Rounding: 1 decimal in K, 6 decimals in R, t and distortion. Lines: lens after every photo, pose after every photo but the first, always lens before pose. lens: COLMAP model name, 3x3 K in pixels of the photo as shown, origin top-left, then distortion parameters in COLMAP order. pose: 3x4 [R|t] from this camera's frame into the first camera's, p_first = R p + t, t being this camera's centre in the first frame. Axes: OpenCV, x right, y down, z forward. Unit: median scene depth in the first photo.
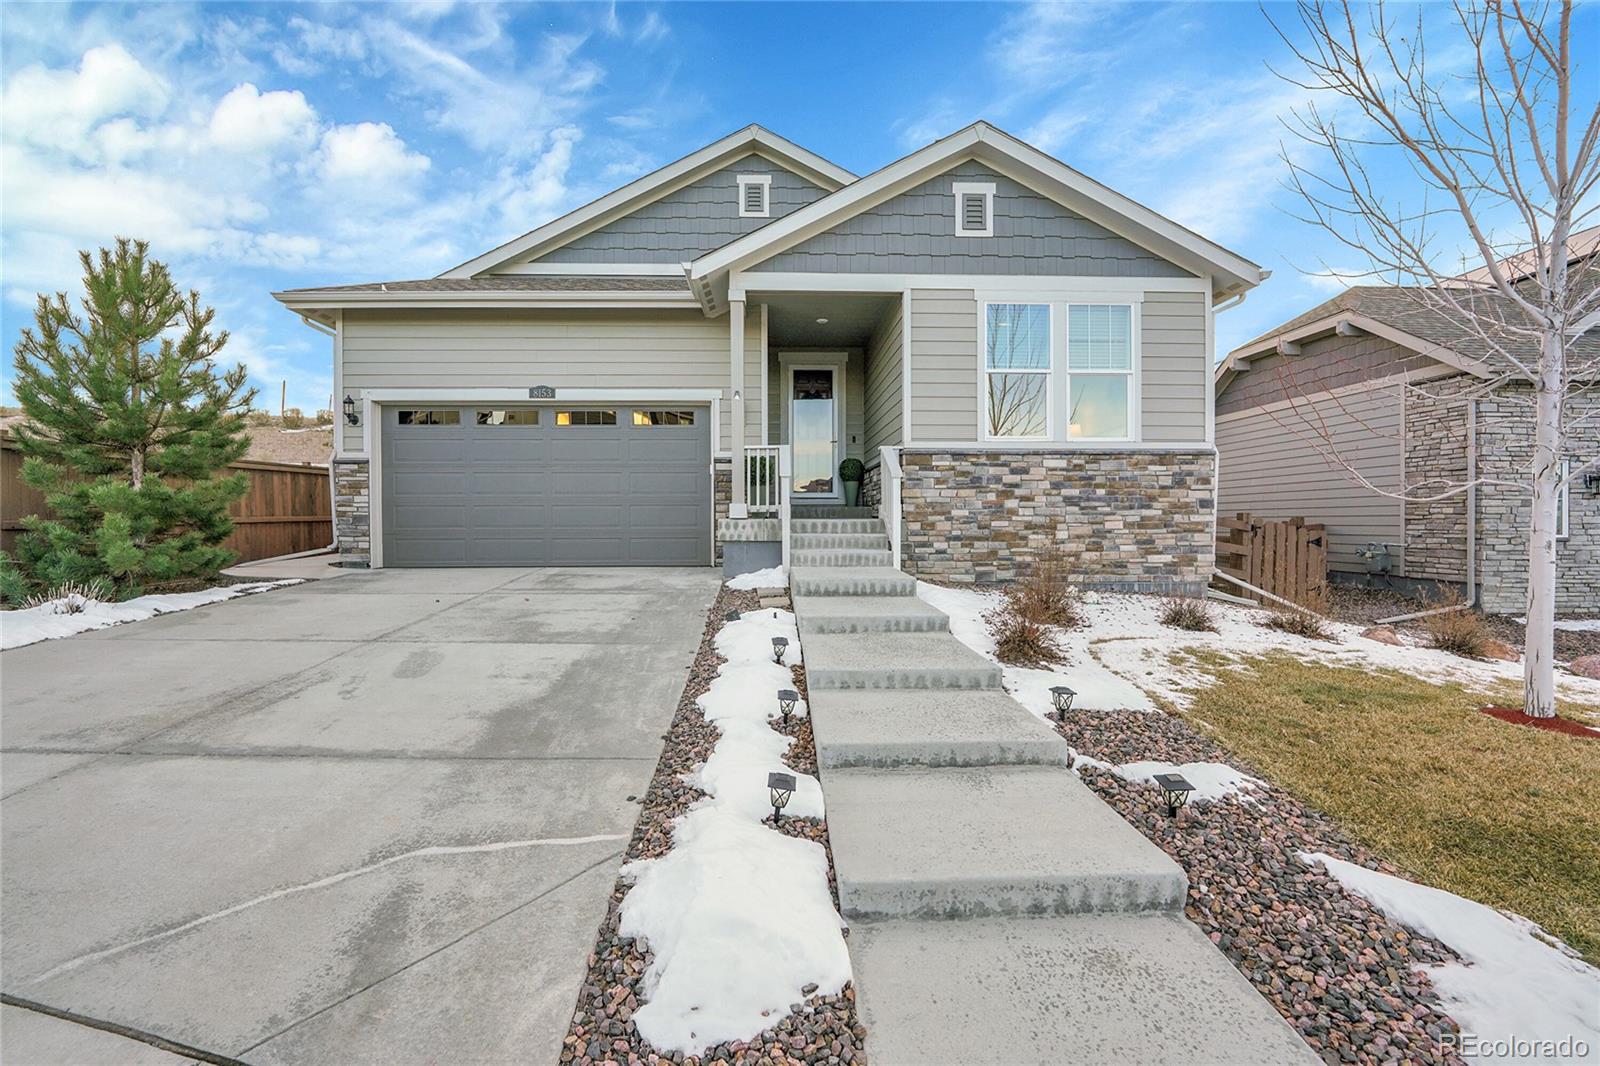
lens RADIAL K [[650.4, 0, 797.5], [0, 650.4, 527.7], [0, 0, 1]] dist [-0.007818, 0.000059]
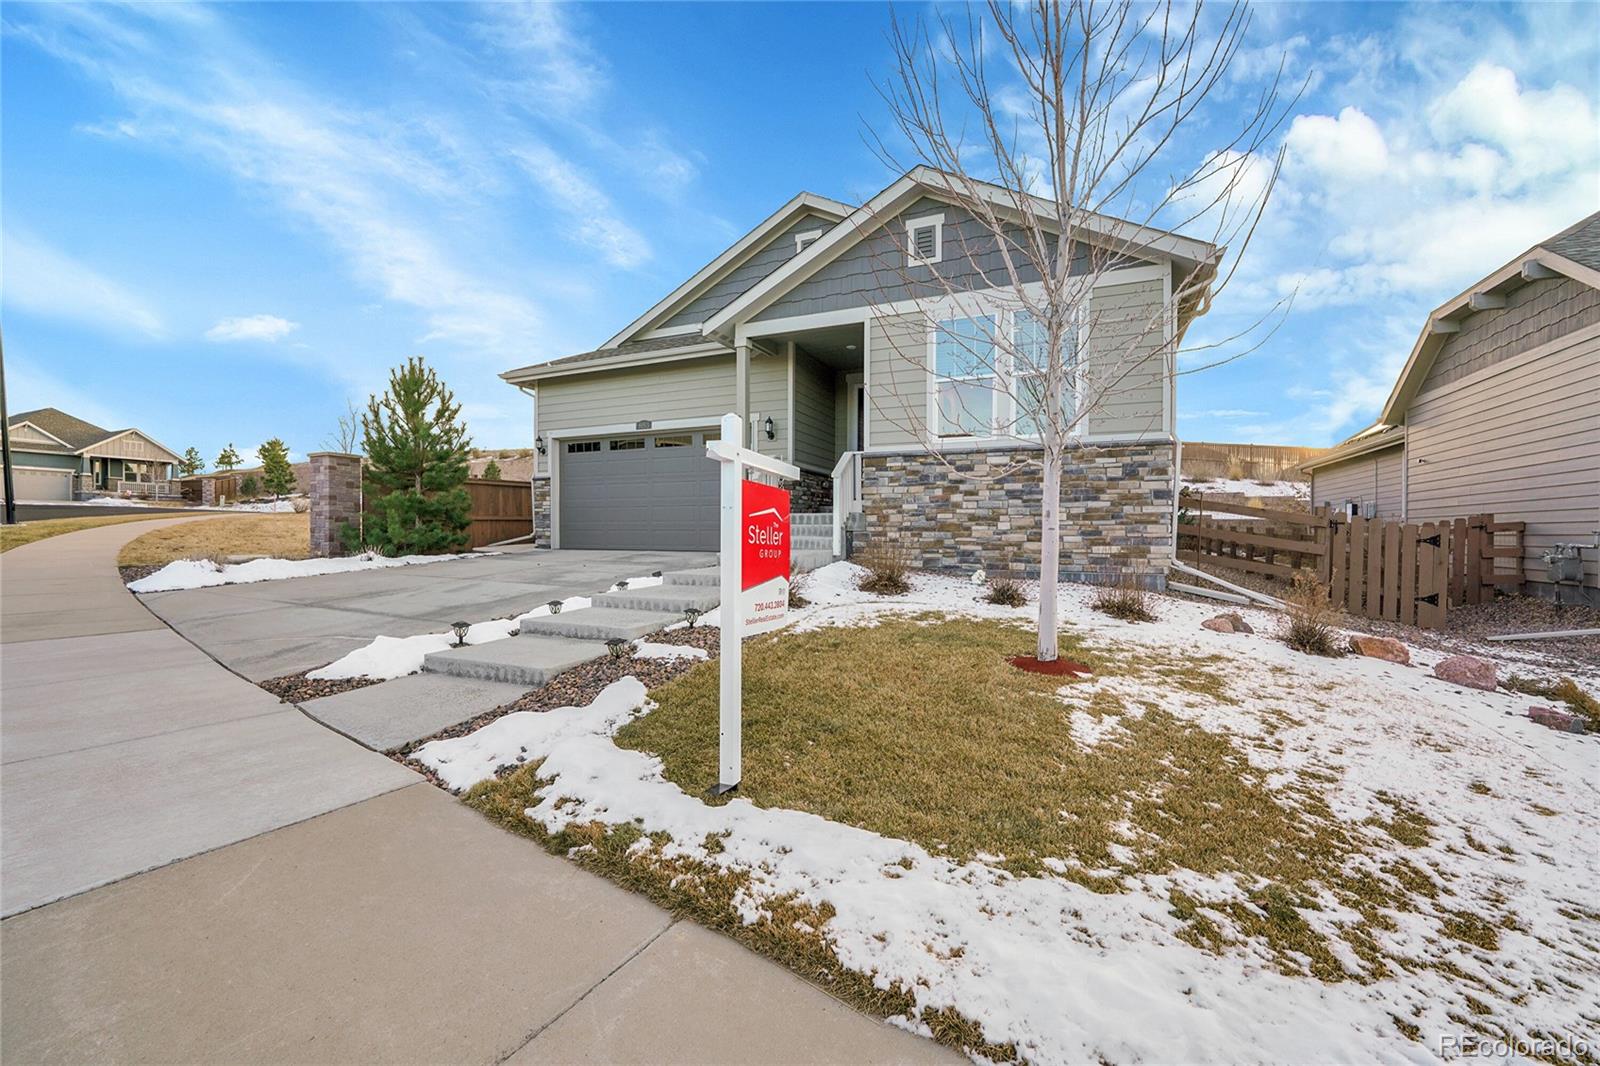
lens RADIAL K [[650.4, 0, 803.6], [0, 650.4, 538.4], [0, 0, 1]] dist [-0.007818, 0.000059]
pose [[0.900998, 0.008598, -0.433739, 0.577056], [-0.008935, 0.999959, 0.001262, 0.033384], [0.433732, 0.002738, 0.901038, -0.118589]]
